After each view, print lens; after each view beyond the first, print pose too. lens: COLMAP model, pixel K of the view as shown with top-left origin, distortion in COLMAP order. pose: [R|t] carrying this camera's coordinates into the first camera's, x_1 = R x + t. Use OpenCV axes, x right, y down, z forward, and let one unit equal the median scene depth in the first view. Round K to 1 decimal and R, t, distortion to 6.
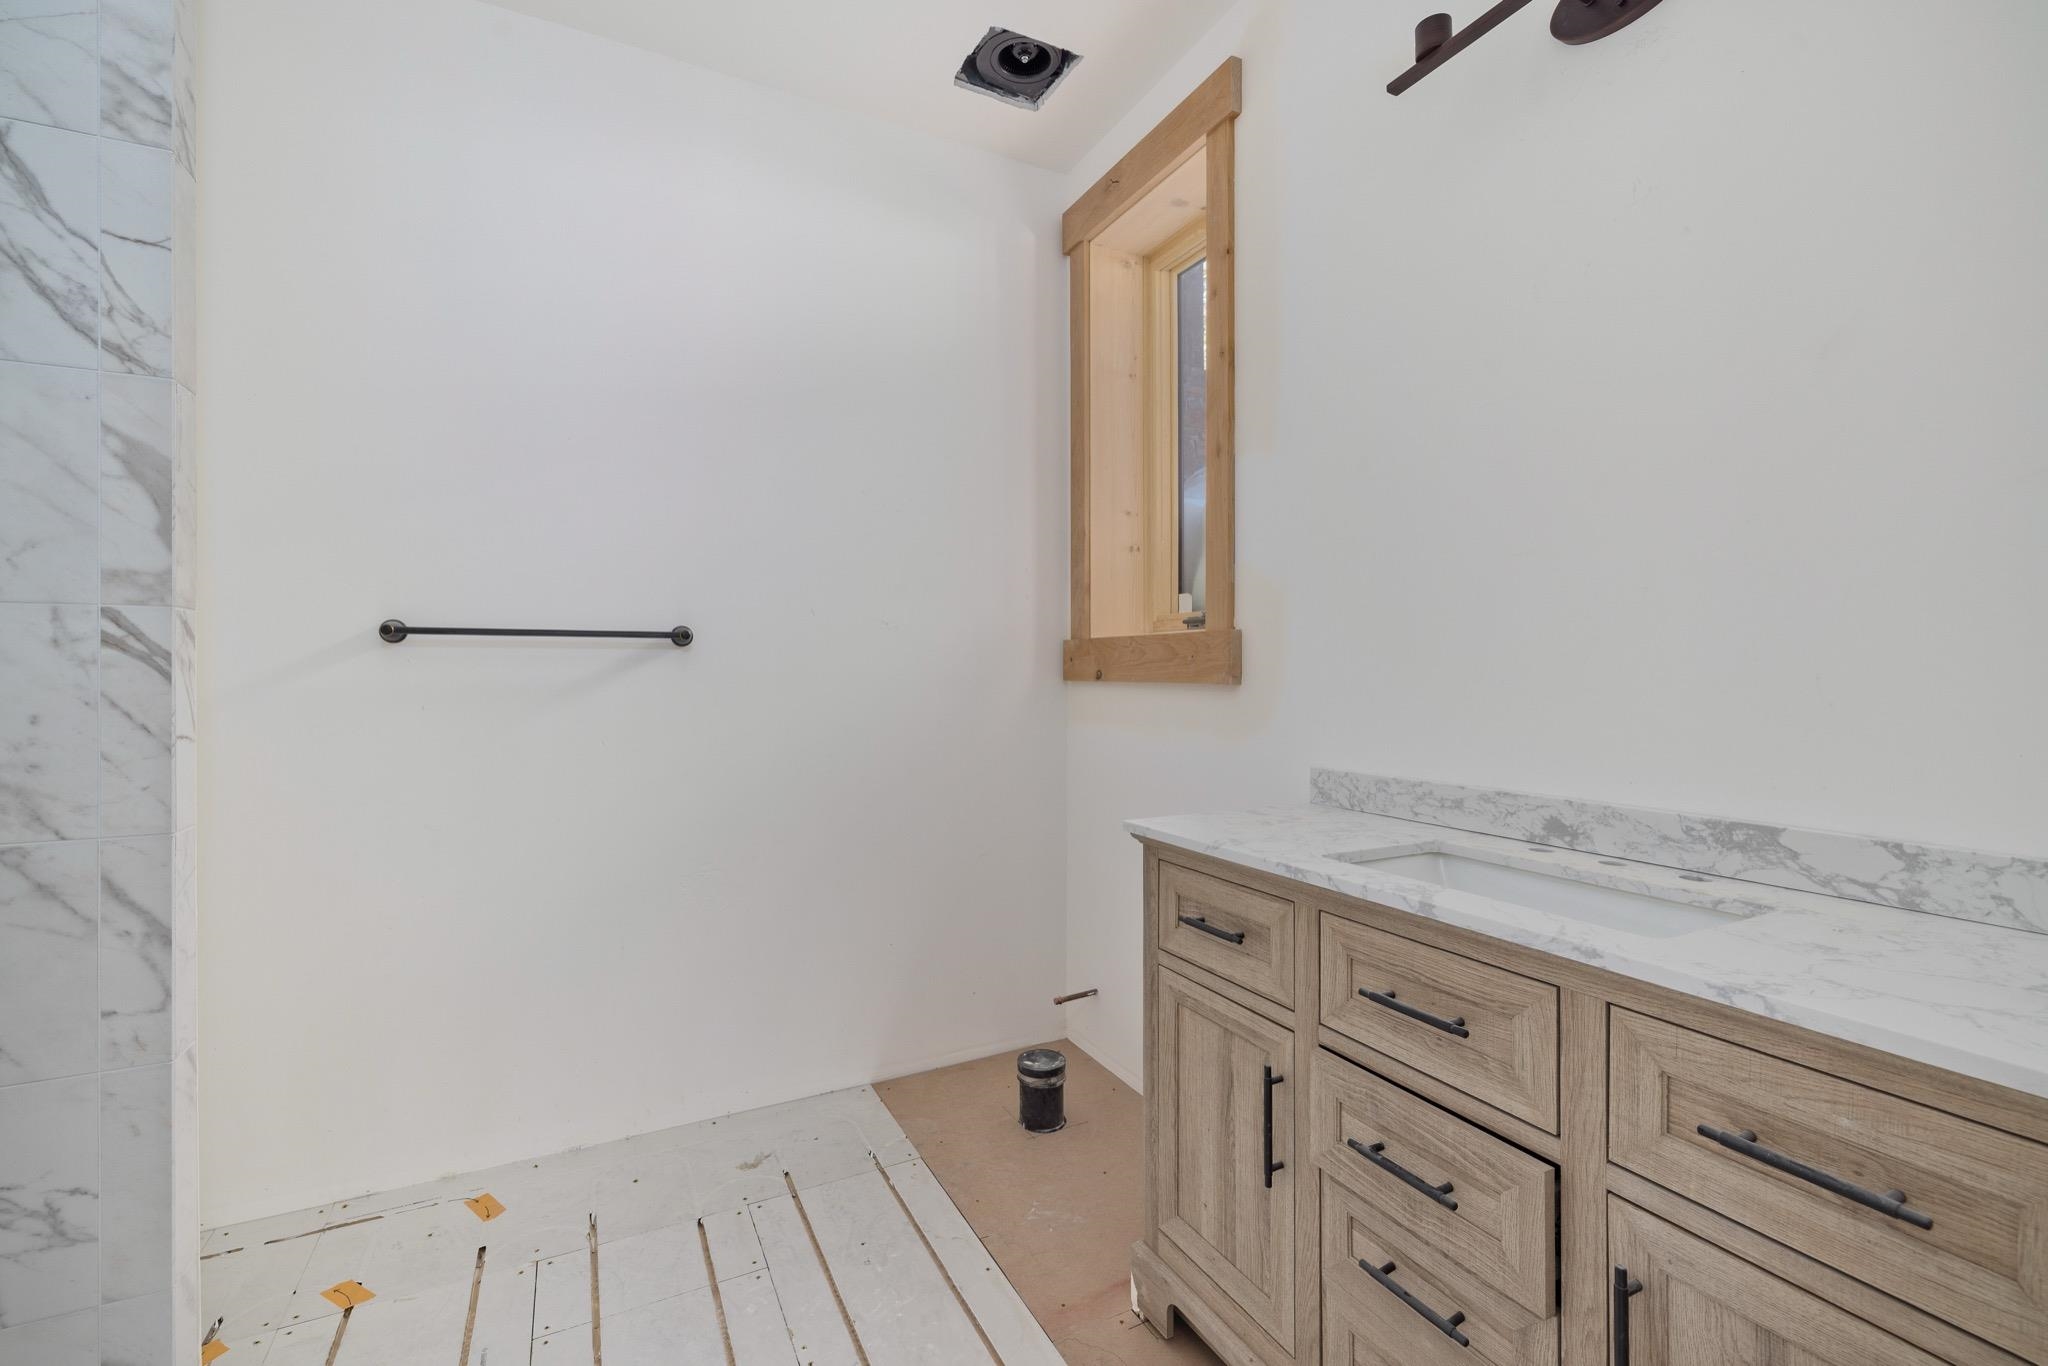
lens RADIAL K [[863.3, 0, 1021.8], [0, 863.3, 672.5], [0, 0, 1]] dist [-0.001494, -0.000475]
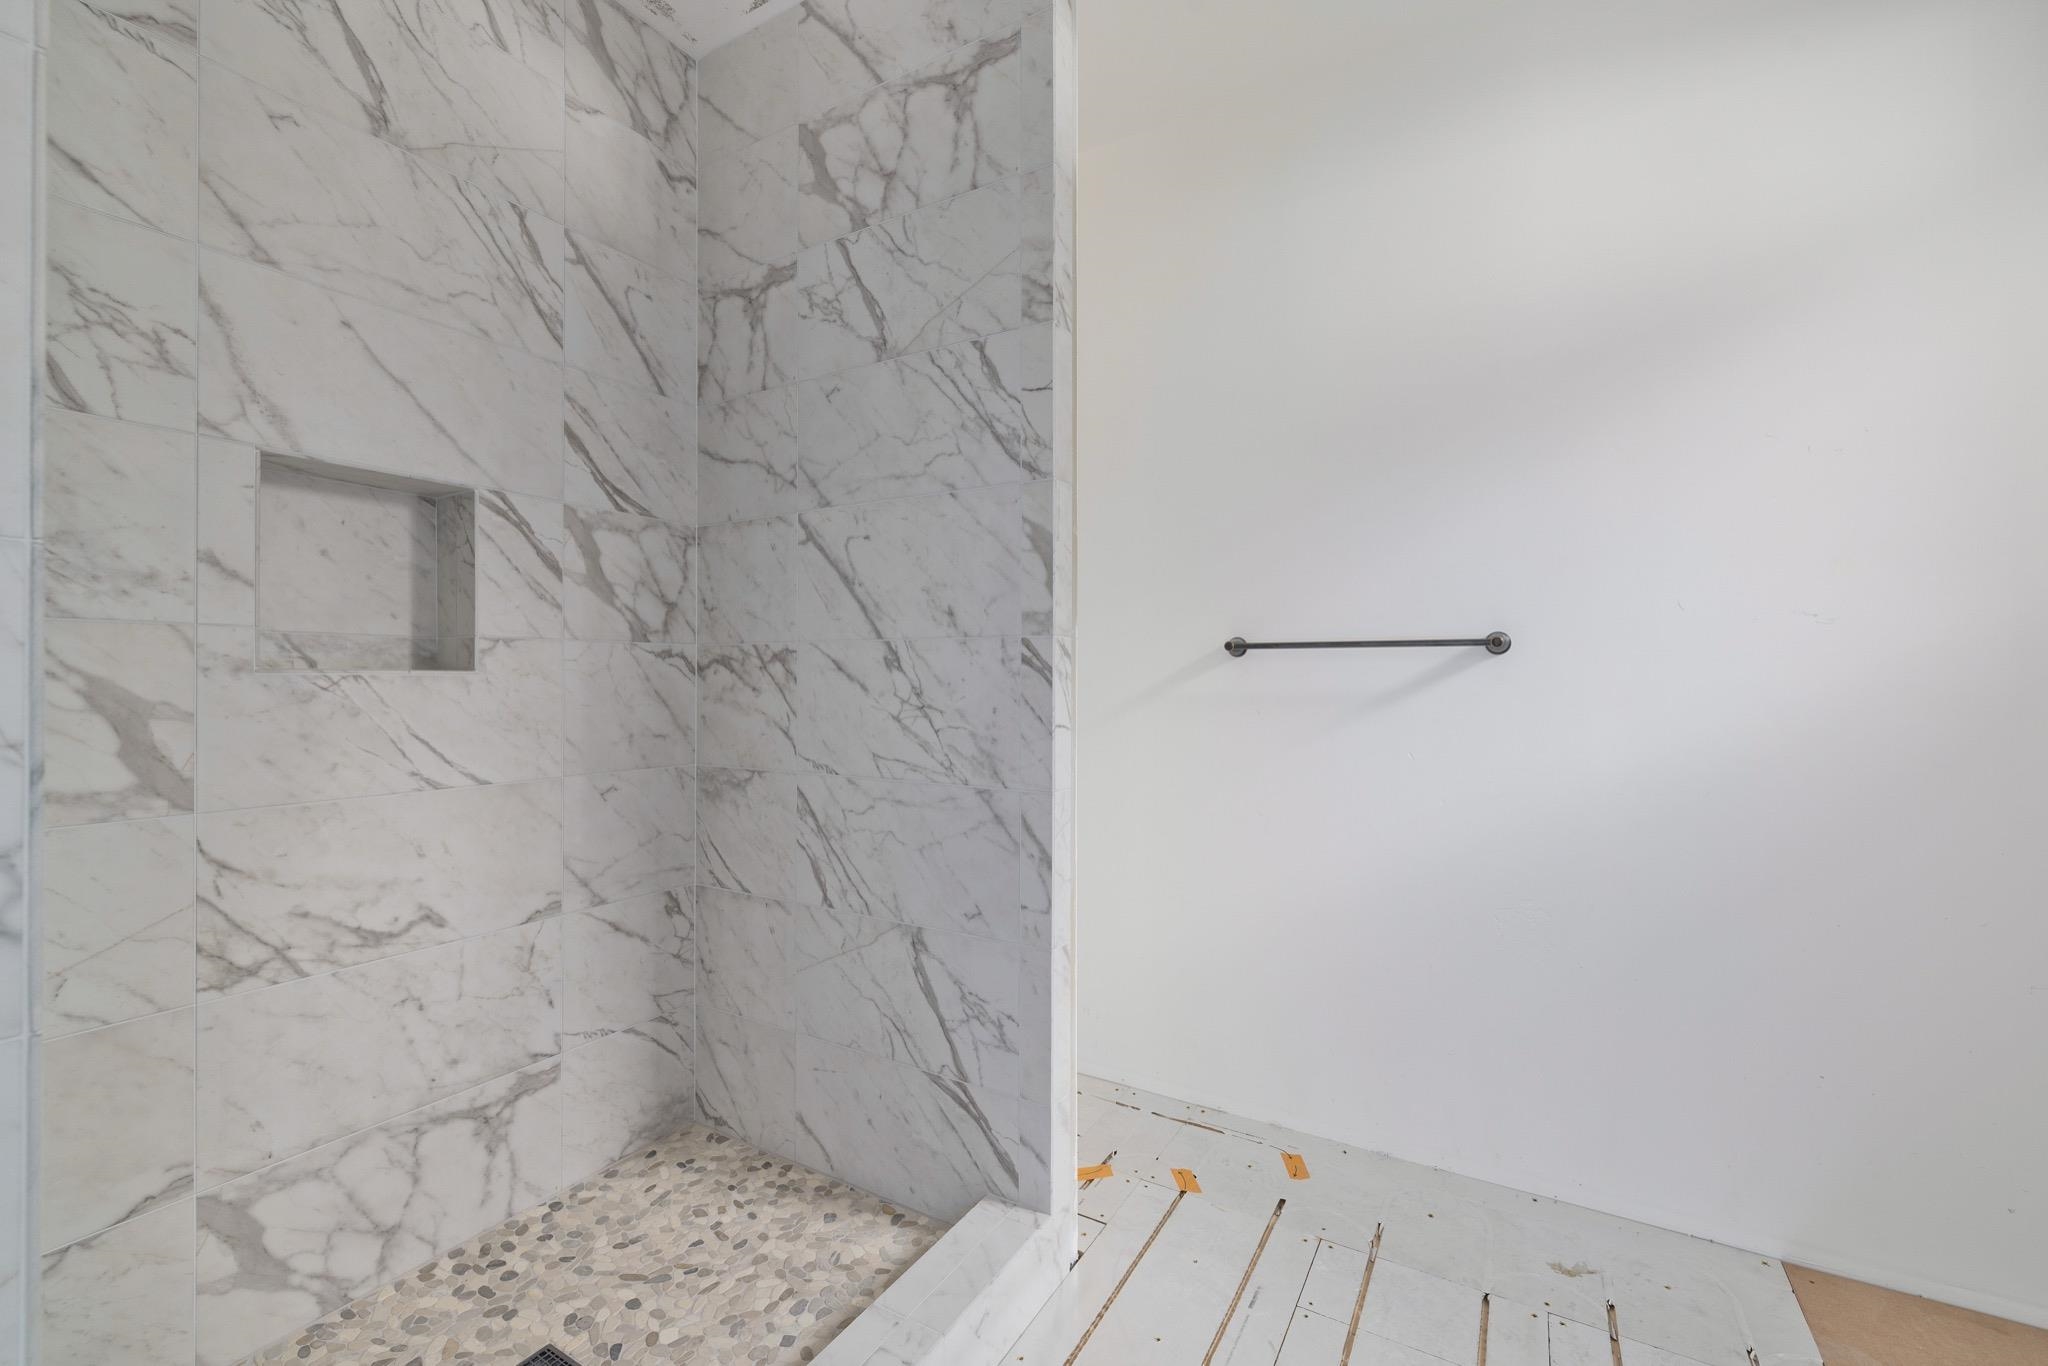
lens RADIAL K [[863.3, 0, 1018.0], [0, 863.3, 680.7], [0, 0, 1]] dist [-0.001494, -0.000475]
pose [[0.526391, 0.002474, -0.850239, 0.215541], [-0.004684, 0.999989, 0.000009, 0.000085], [0.850230, 0.003977, 0.526396, 0.191007]]
